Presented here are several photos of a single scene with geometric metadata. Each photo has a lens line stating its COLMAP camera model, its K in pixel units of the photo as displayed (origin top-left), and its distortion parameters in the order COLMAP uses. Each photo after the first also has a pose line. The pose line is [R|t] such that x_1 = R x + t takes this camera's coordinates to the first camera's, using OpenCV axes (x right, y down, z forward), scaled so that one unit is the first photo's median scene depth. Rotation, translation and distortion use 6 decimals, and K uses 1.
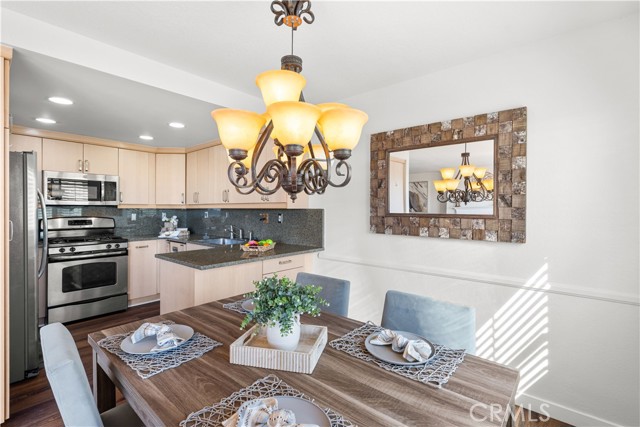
lens RADIAL K [[283.4, 0, 320.3], [0, 283.4, 212.6], [0, 0, 1]] dist [-0.000737, 0.000338]
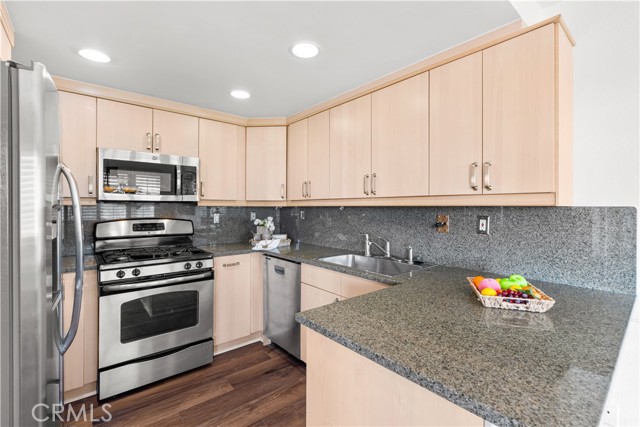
lens RADIAL K [[292.0, 0, 322.6], [0, 292.0, 210.7], [0, 0, 1]] dist [-0.000770, 0.000546]
pose [[0.983221, 0.001202, -0.182414, -0.311573], [-0.001272, 0.999999, -0.000267, -0.004631], [0.182413, 0.000495, 0.983222, 0.389265]]
